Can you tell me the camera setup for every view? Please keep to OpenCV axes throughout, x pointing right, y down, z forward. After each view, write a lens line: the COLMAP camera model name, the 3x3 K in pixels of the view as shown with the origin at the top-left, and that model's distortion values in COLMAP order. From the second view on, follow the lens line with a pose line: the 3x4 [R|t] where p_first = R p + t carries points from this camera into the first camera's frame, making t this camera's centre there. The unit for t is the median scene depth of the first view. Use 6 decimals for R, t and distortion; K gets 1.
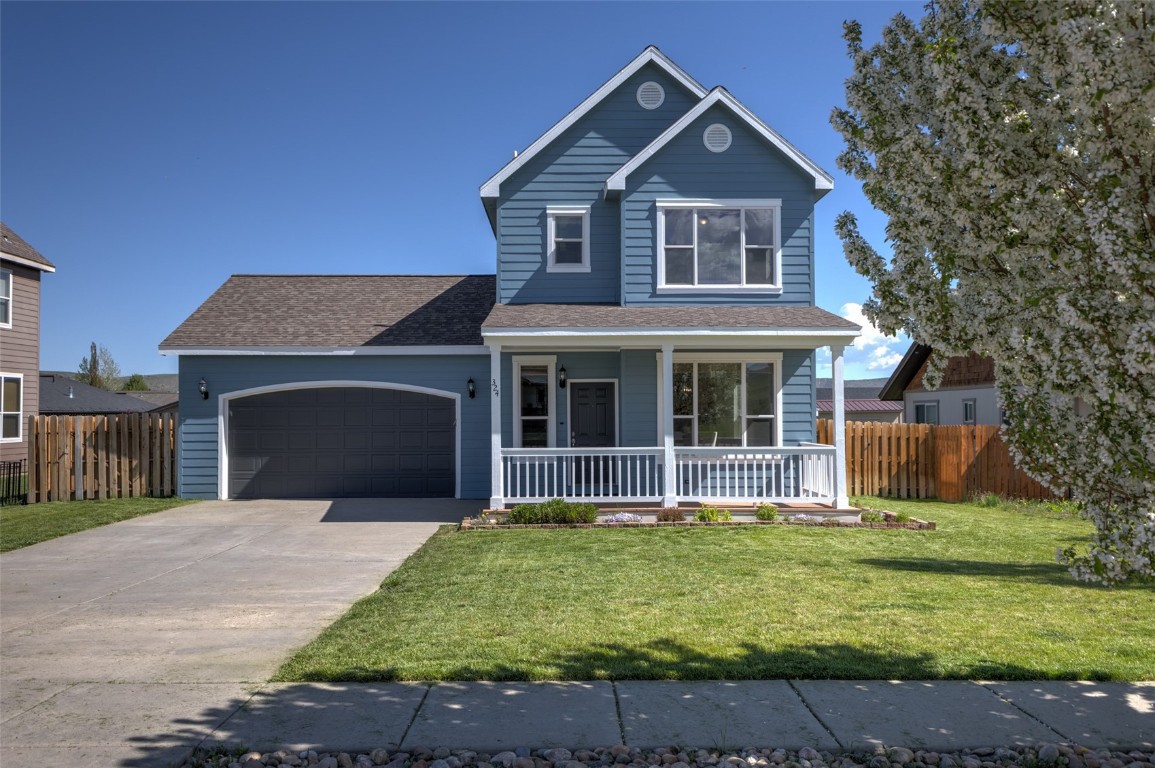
lens RADIAL K [[940.6, 0, 580.9], [0, 940.6, 393.4], [0, 0, 1]] dist [0.007201, -0.004443]
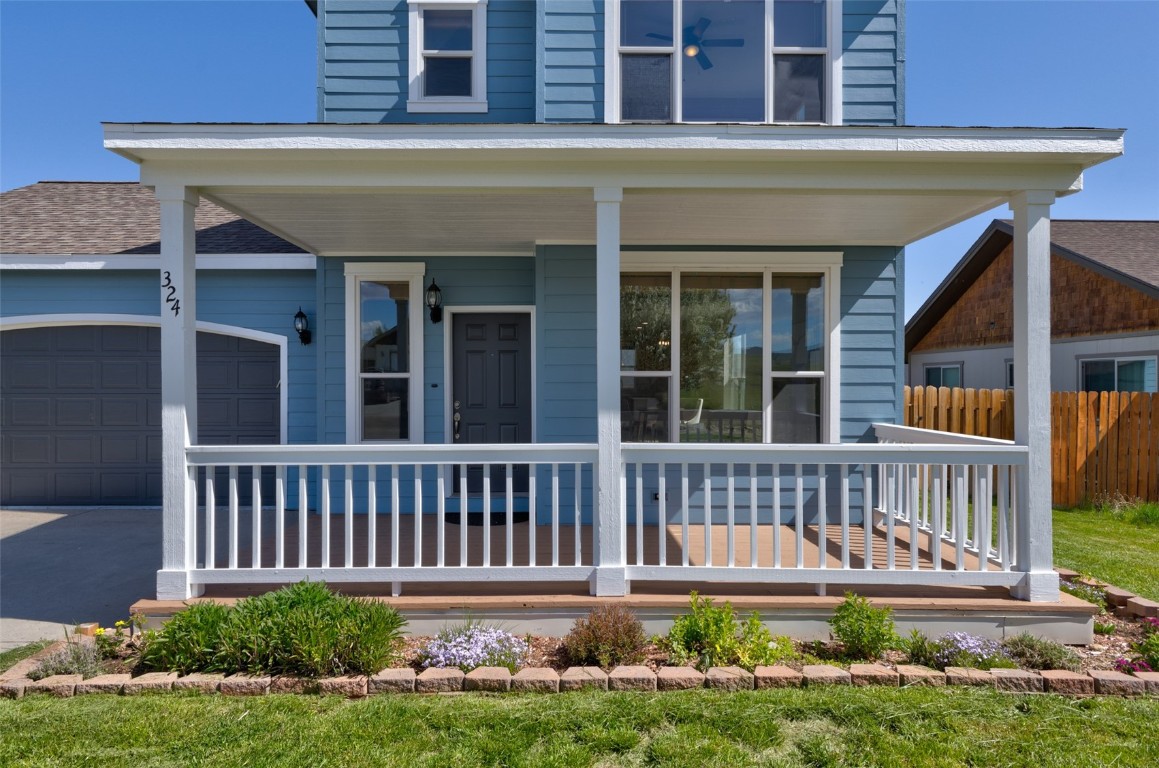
lens RADIAL K [[675.0, 0, 582.0], [0, 675.0, 385.3], [0, 0, 1]] dist [0.009914, -0.002409]
pose [[0.999887, 0.005049, -0.014172, 0.074098], [-0.004655, 0.999605, 0.027702, 0.020747], [0.014306, -0.027633, 0.999516, 0.614658]]
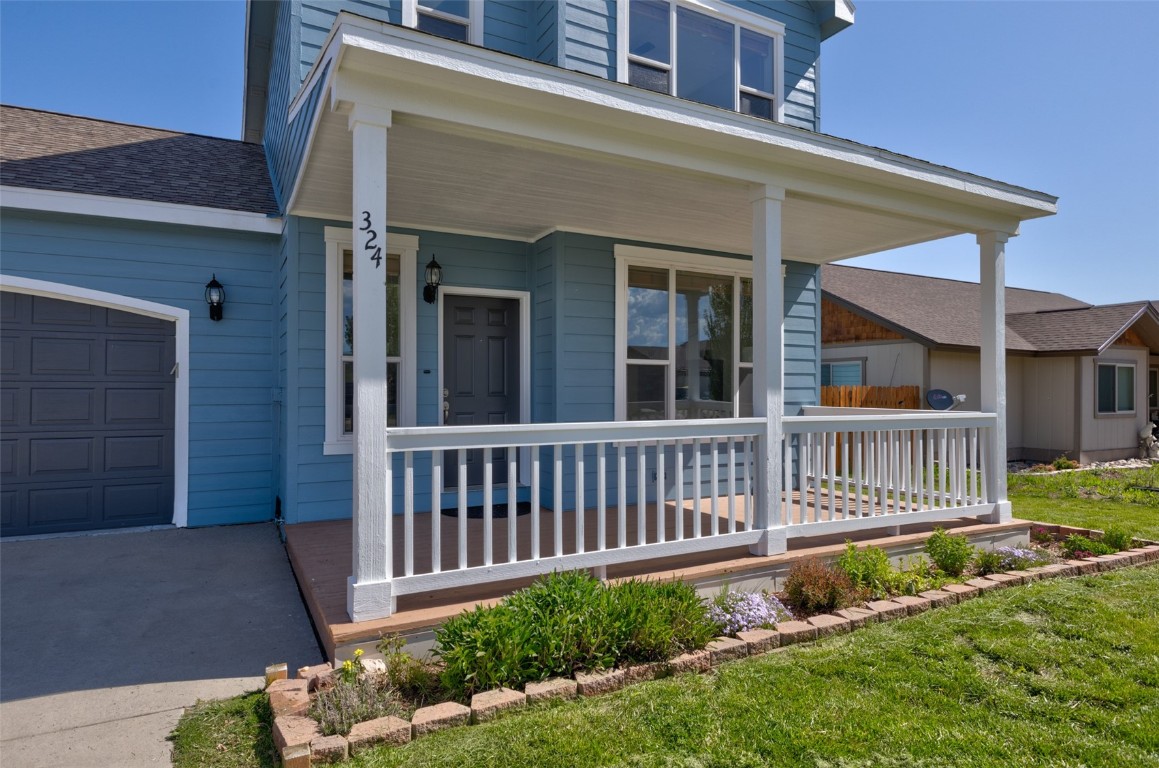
lens RADIAL K [[659.8, 0, 576.8], [0, 659.8, 384.1], [0, 0, 1]] dist [0.001395, 0.003068]
pose [[0.894064, 0.010142, 0.447825, -0.110190], [-0.017260, 0.999781, 0.011816, 0.033922], [-0.447607, -0.018294, 0.894043, 0.657949]]
